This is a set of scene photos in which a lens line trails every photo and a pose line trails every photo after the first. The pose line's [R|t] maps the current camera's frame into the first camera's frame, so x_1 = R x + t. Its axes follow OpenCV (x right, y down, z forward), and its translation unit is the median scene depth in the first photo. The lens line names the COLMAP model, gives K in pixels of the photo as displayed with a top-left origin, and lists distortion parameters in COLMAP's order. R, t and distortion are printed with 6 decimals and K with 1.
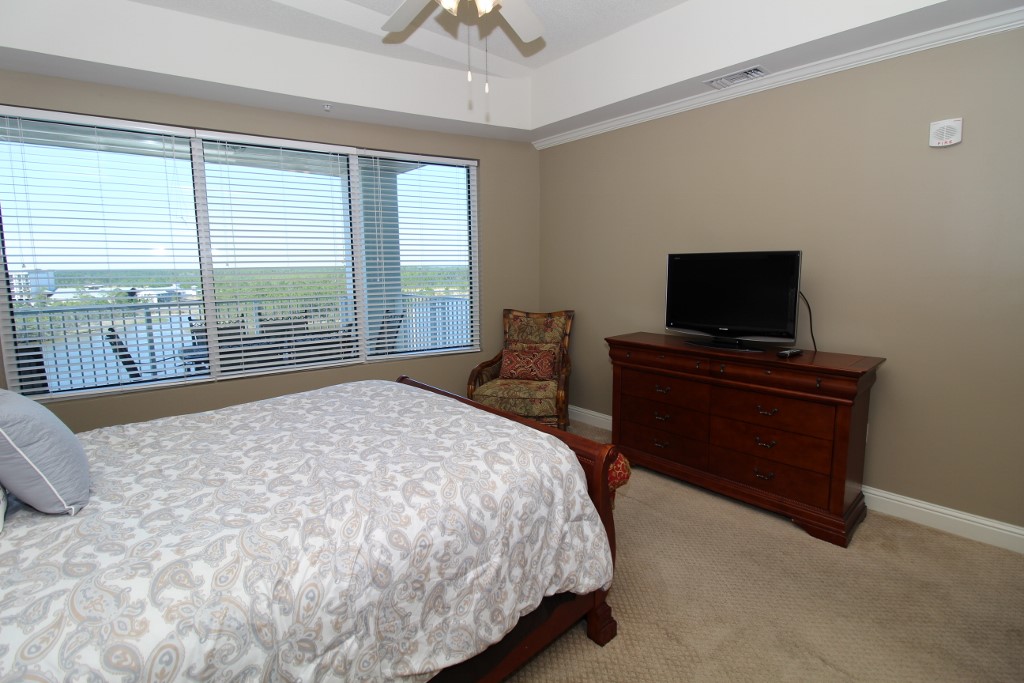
lens RADIAL K [[471.2, 0, 504.8], [0, 471.2, 340.5], [0, 0, 1]] dist [-0.014556, -0.003416]
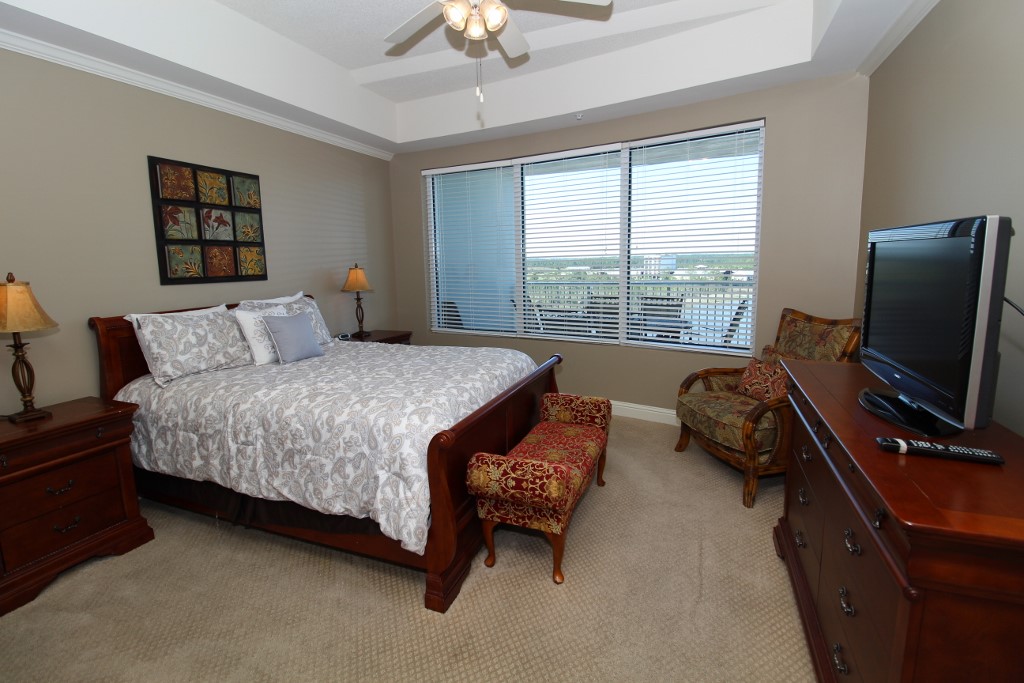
lens RADIAL K [[471.2, 0, 509.5], [0, 471.2, 336.2], [0, 0, 1]] dist [-0.014556, -0.003416]
pose [[0.445753, 0.144300, -0.883449, 1.501137], [-0.120512, 0.987611, 0.100508, -0.139446], [0.887007, 0.061664, 0.457620, 0.810016]]
